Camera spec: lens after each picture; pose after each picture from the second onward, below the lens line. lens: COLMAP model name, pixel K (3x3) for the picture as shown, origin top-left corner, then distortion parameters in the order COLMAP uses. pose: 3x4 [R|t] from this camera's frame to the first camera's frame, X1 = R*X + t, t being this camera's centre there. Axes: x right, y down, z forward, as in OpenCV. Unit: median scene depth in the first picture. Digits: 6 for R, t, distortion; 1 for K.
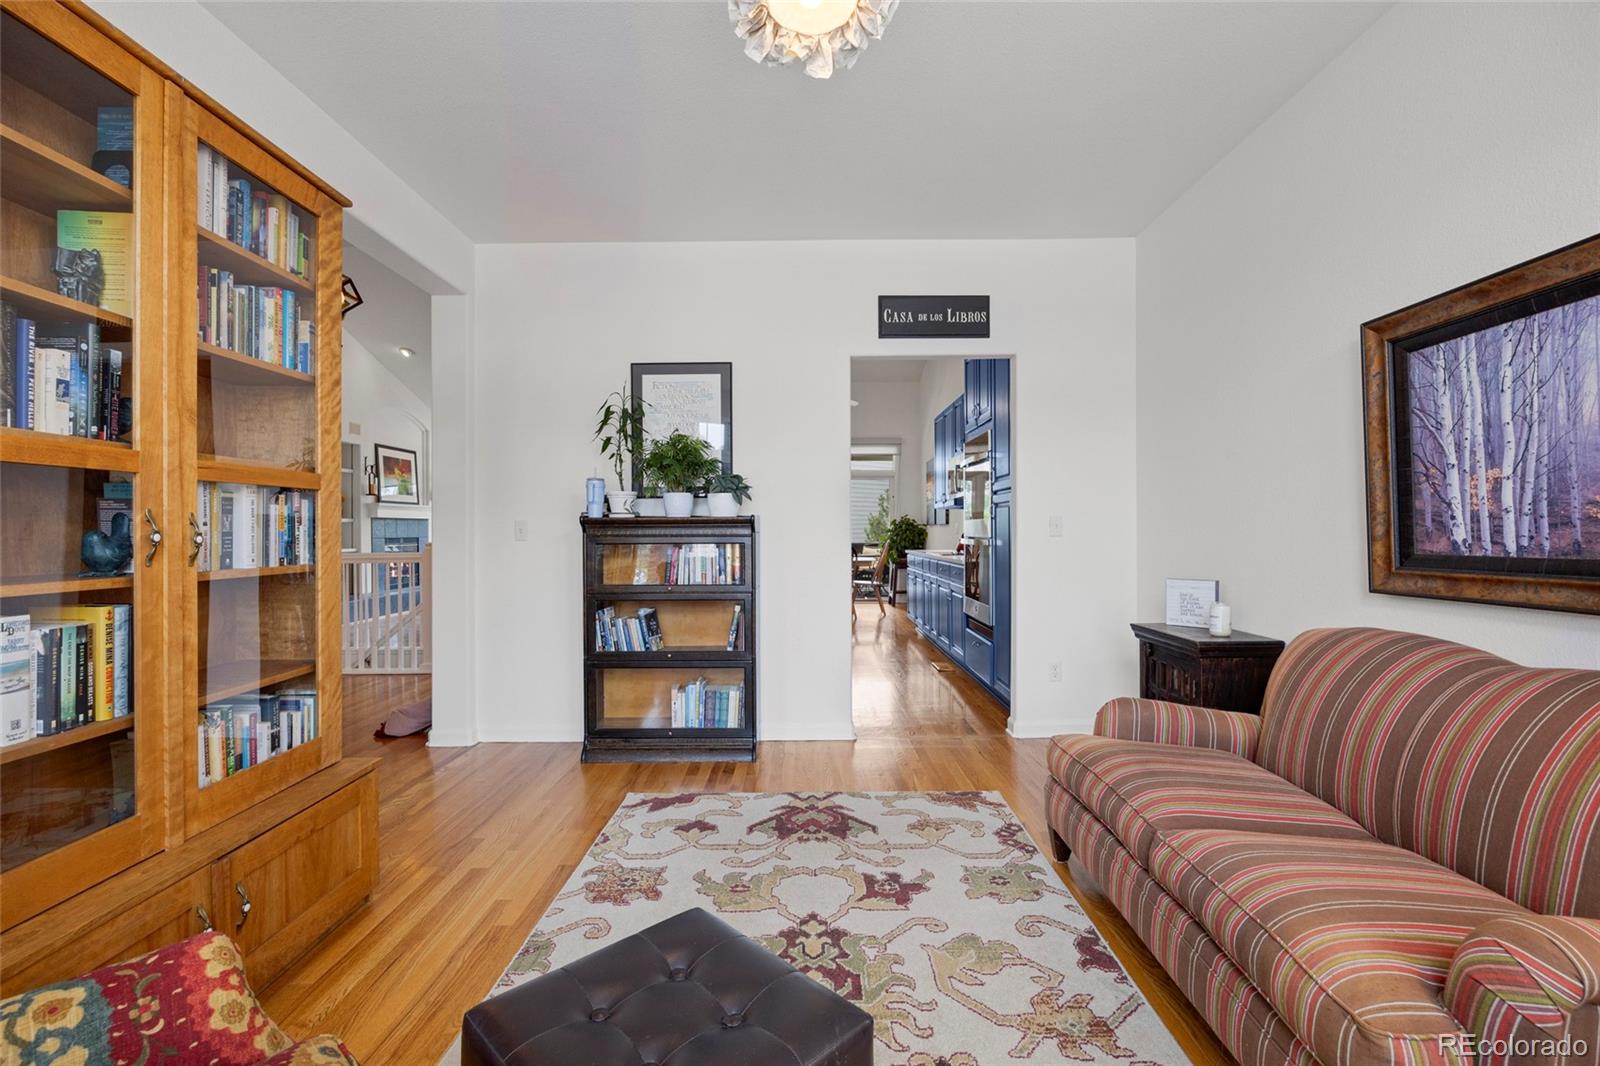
lens RADIAL K [[682.5, 0, 801.4], [0, 682.5, 529.6], [0, 0, 1]] dist [0.021112, -0.013607]
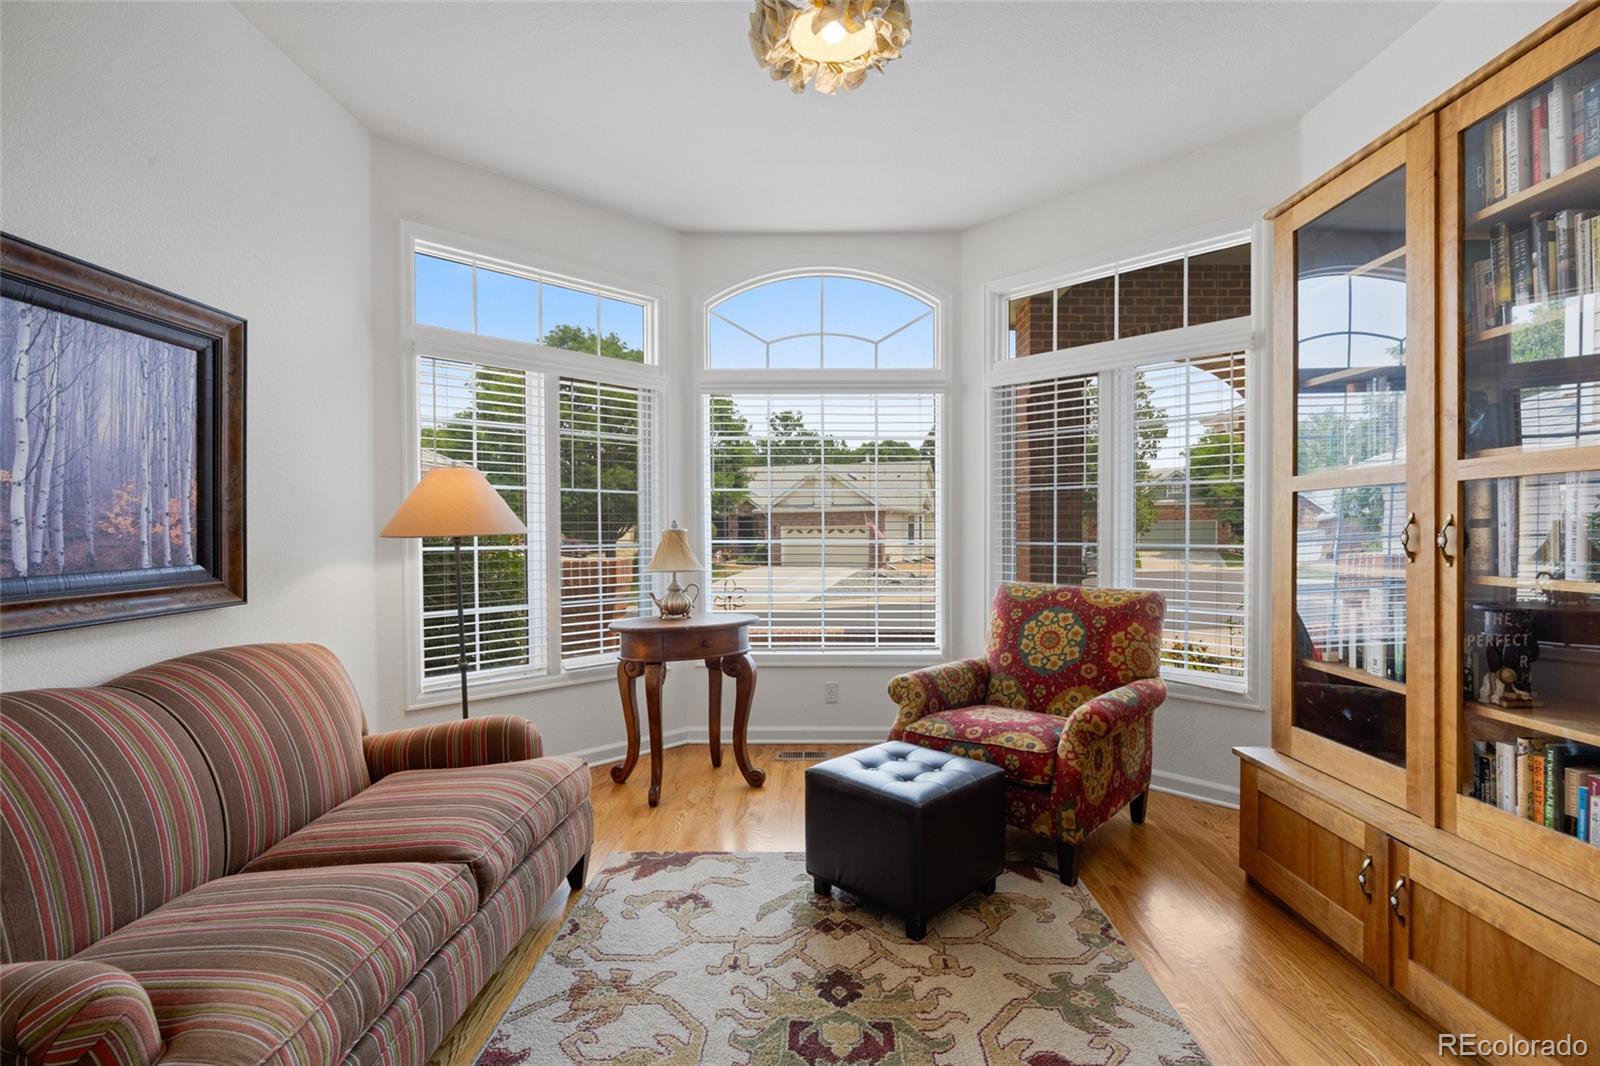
lens RADIAL K [[743.5, 0, 799.0], [0, 743.5, 542.4], [0, 0, 1]] dist [-0.013359, 0.000012]
pose [[-0.999824, 0.007516, 0.017190, 0.047586], [0.007794, 0.999839, 0.016138, -0.009523], [-0.017066, 0.016269, -0.999722, 1.822568]]
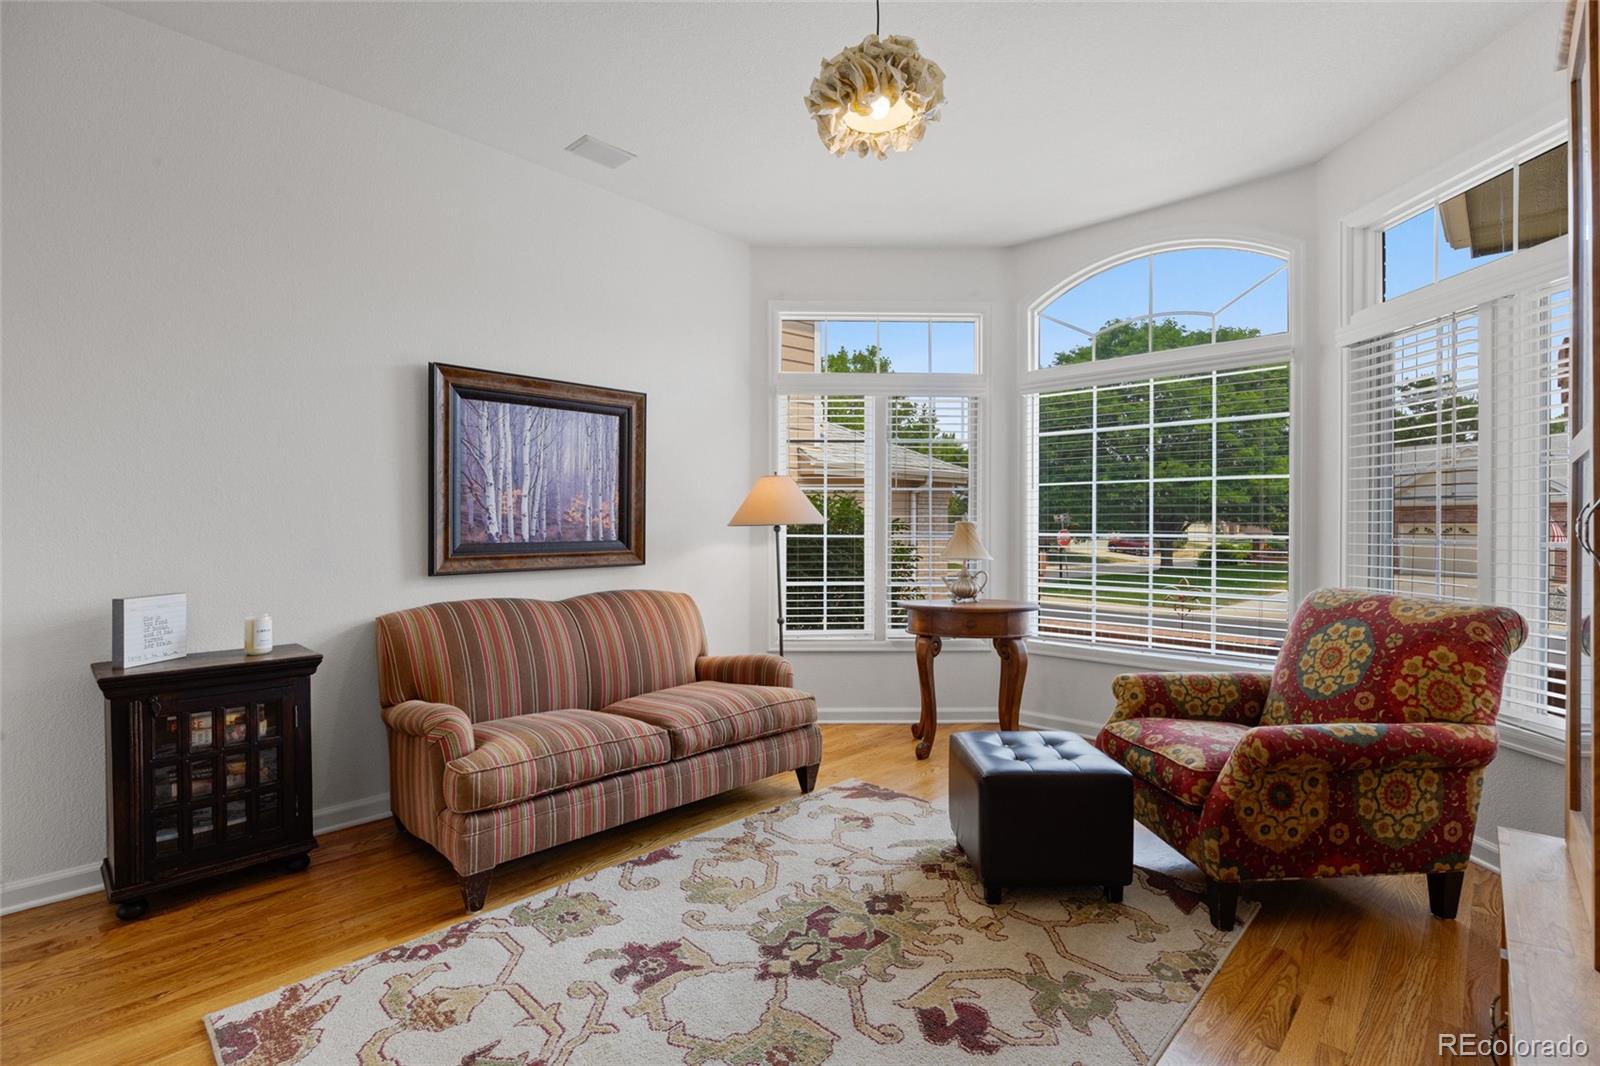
lens RADIAL K [[742.0, 0, 801.2], [0, 742.0, 530.7], [0, 0, 1]] dist [-0.012129, 0.000019]
pose [[-0.717360, -0.000907, 0.696703, -0.718889], [-0.000204, 0.999999, 0.001092, 0.008377], [-0.696703, 0.000642, -0.717359, 1.777433]]
